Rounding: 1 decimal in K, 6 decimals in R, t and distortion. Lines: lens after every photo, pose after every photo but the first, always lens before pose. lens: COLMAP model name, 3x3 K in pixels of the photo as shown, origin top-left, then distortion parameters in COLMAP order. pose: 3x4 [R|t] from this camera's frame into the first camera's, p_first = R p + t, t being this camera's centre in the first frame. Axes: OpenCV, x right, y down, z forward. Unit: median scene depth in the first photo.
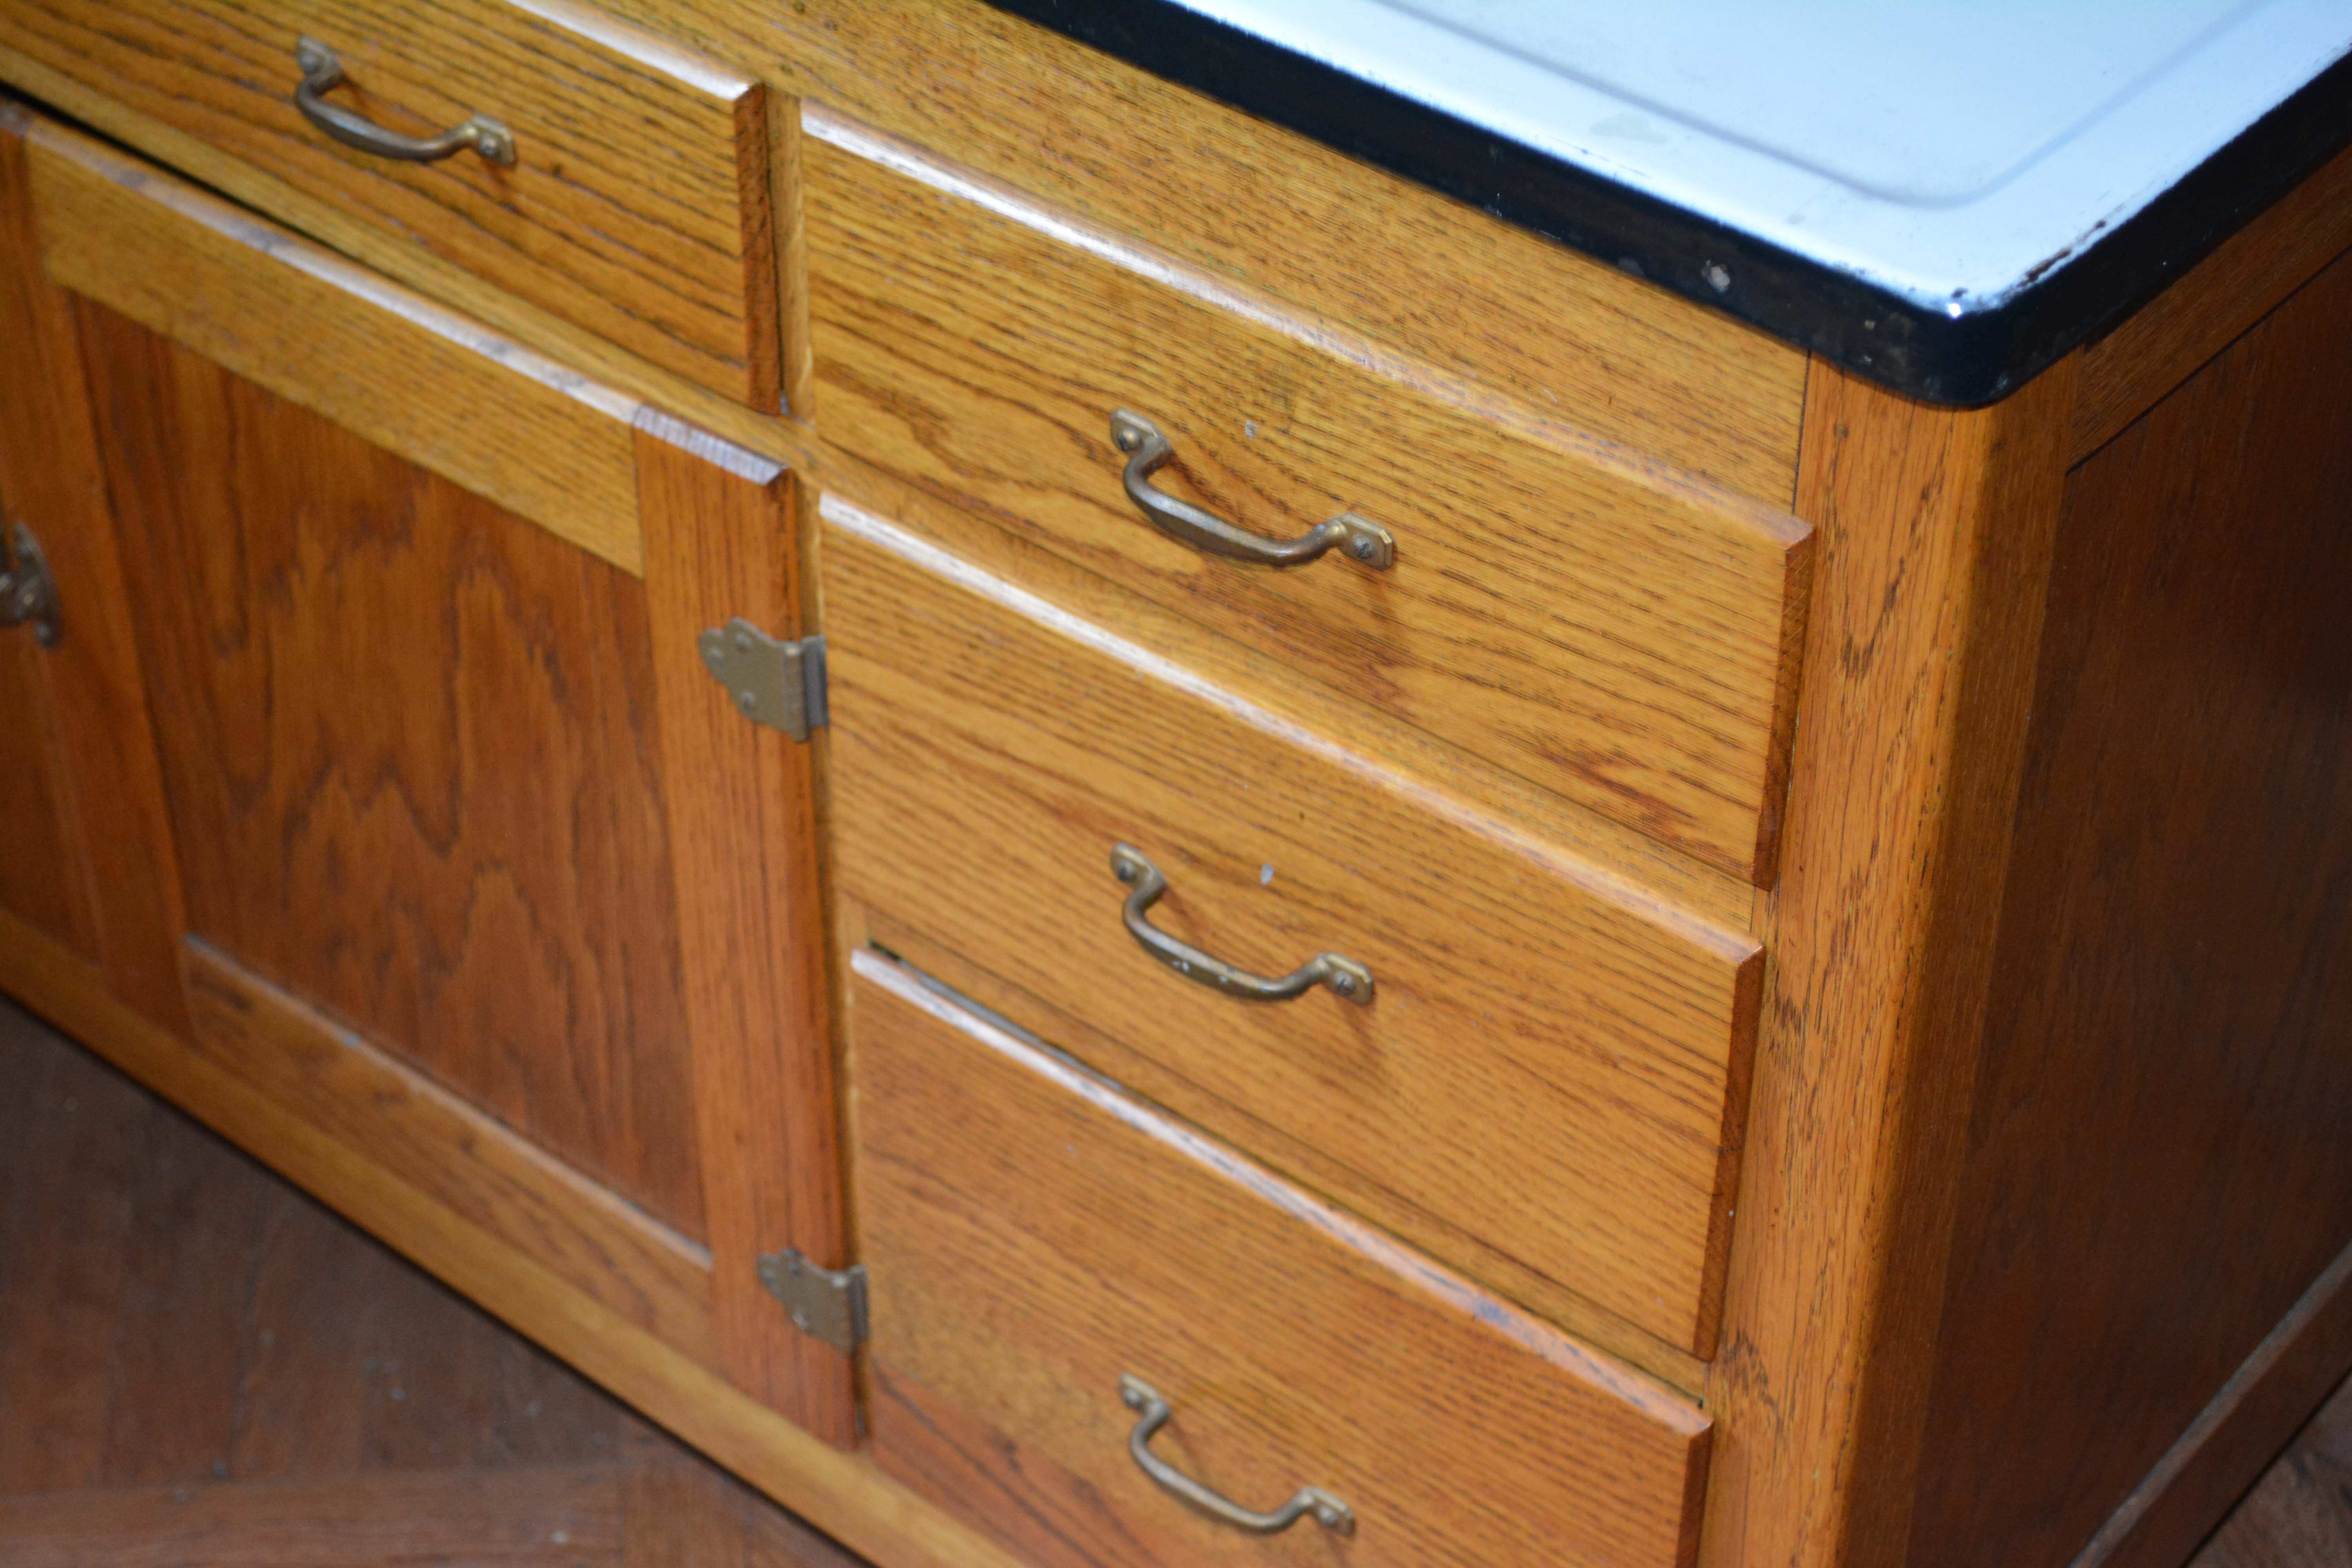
lens RADIAL K [[4322.5, 0, 1176.0], [0, 4322.5, 784.0], [0, 0, 1]] dist [0.008226, 0.088902]
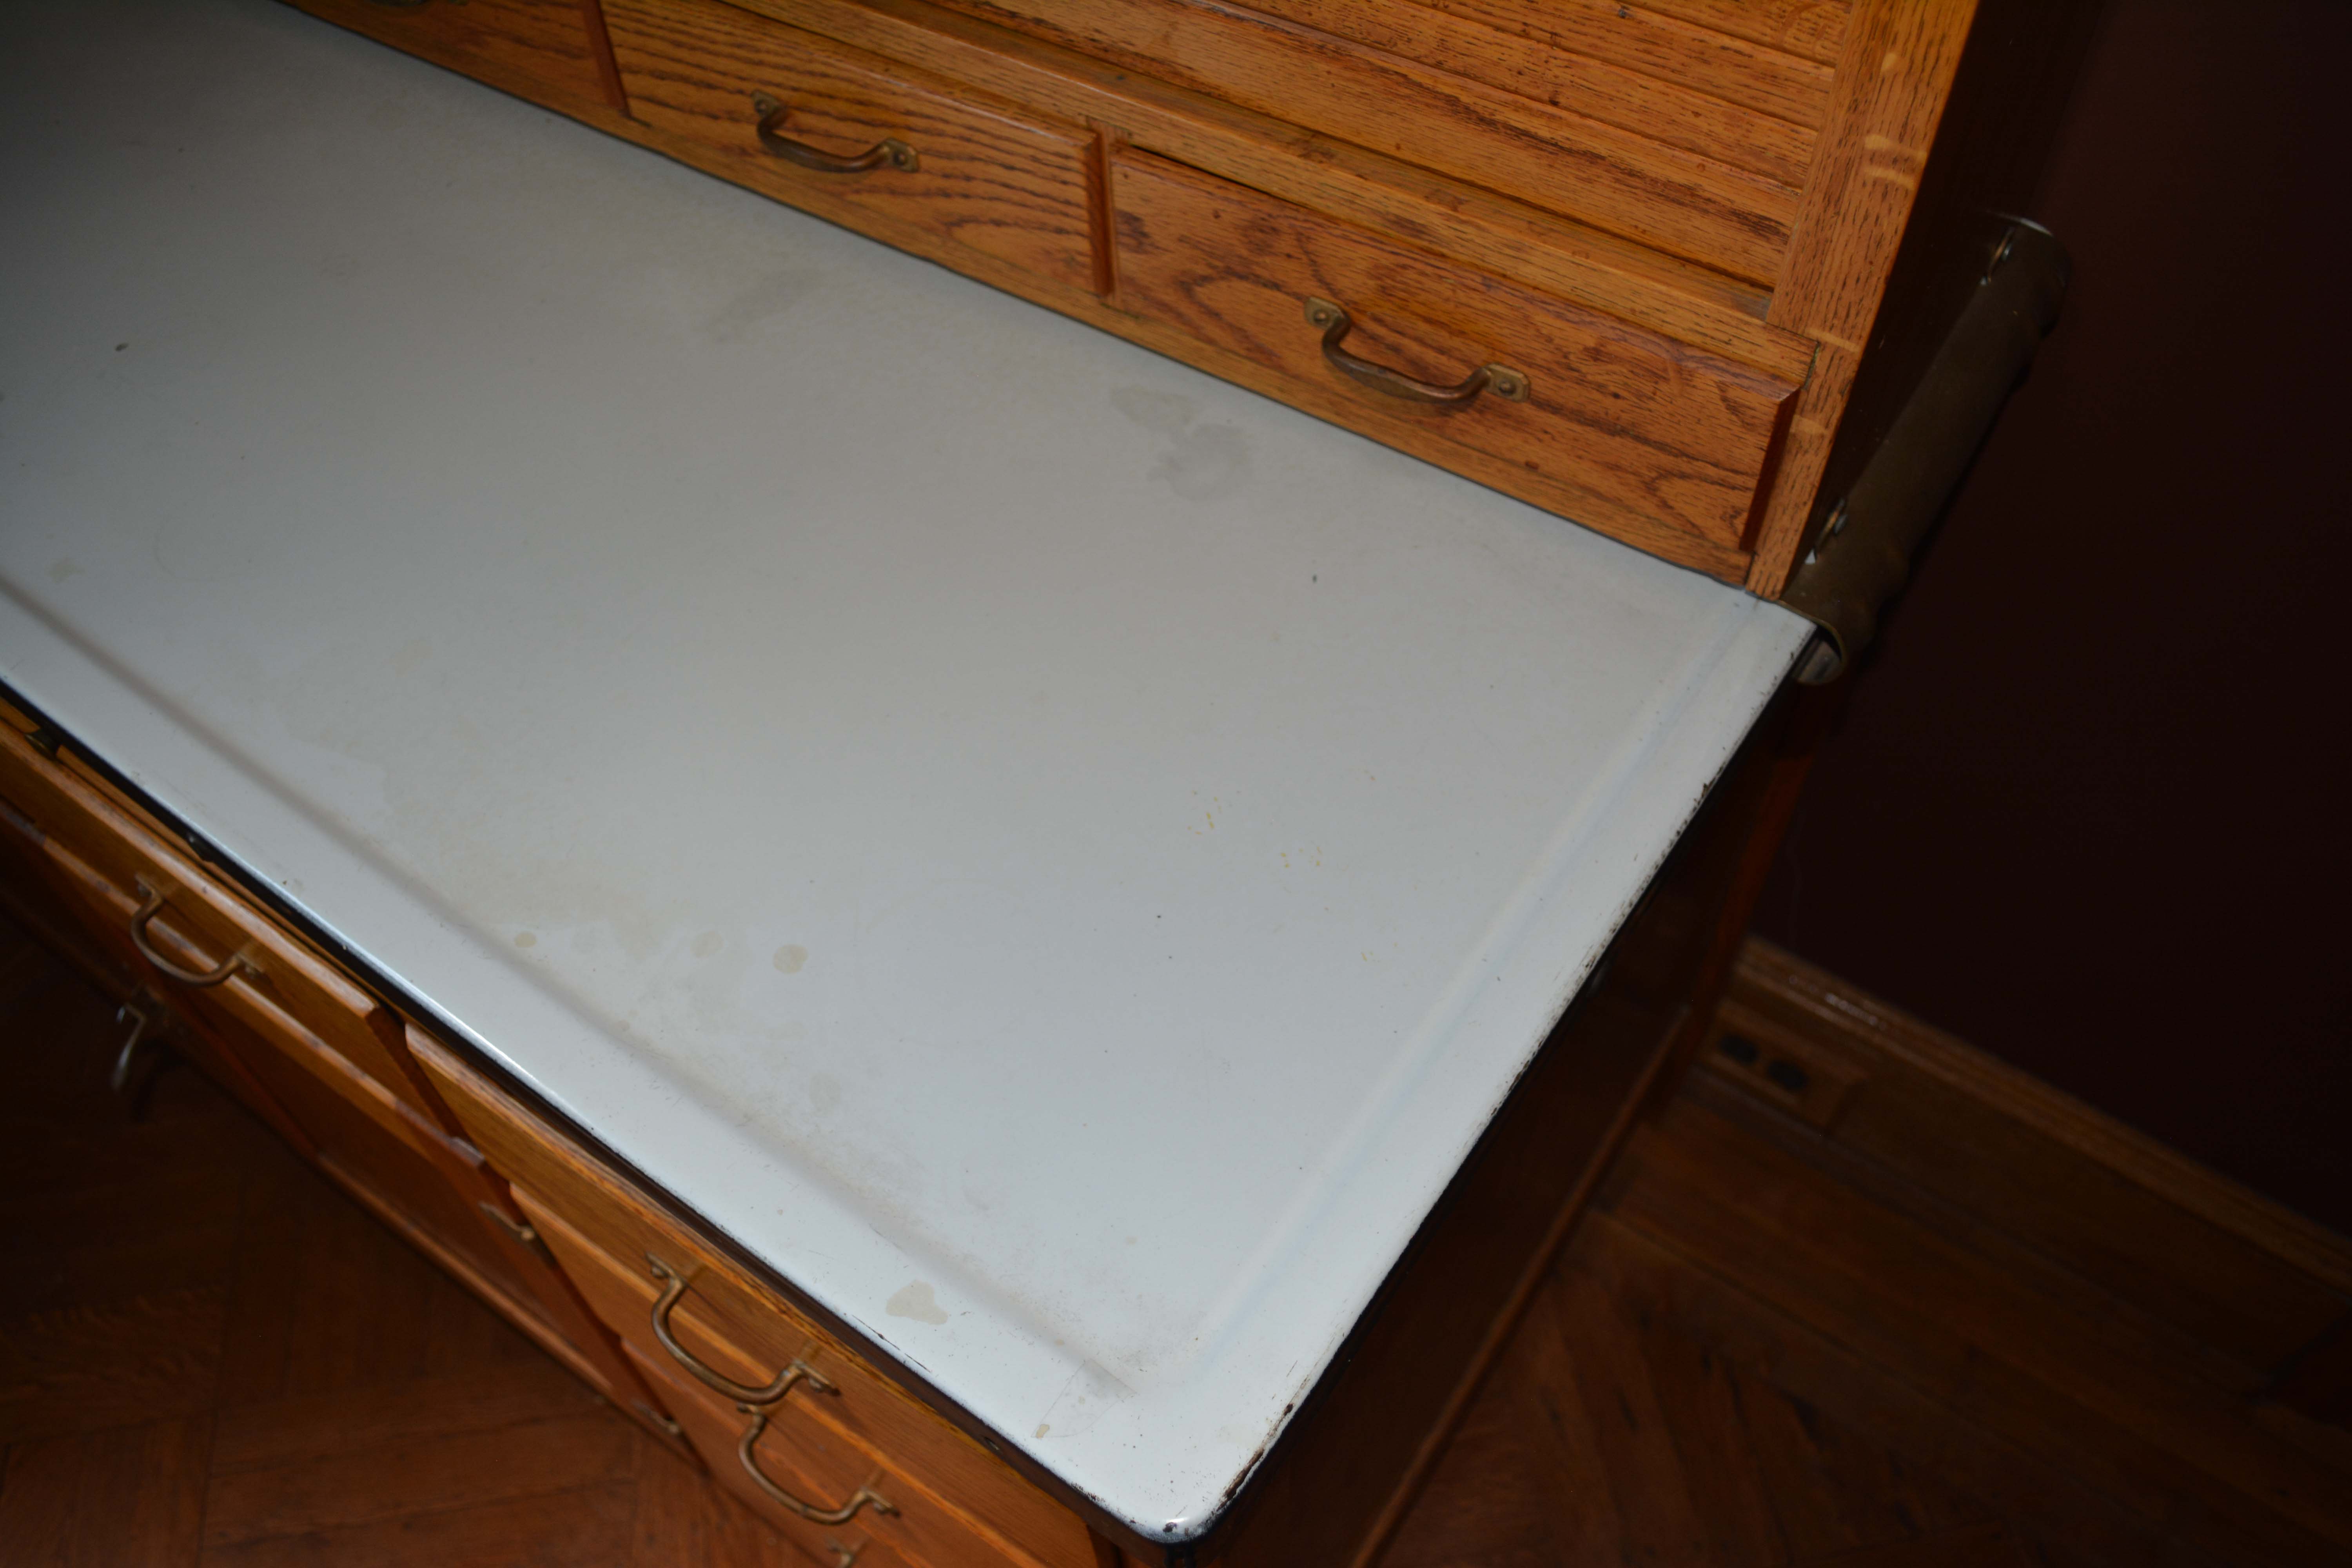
lens RADIAL K [[1820.9, 0, 1165.0], [0, 1820.9, 803.5], [0, 0, 1]] dist [-0.082689, 0.009172]
pose [[0.995176, -0.094035, 0.027978, 0.142836], [0.084479, 0.966343, 0.242992, -0.336372], [-0.049886, -0.239456, 0.969625, 0.430496]]
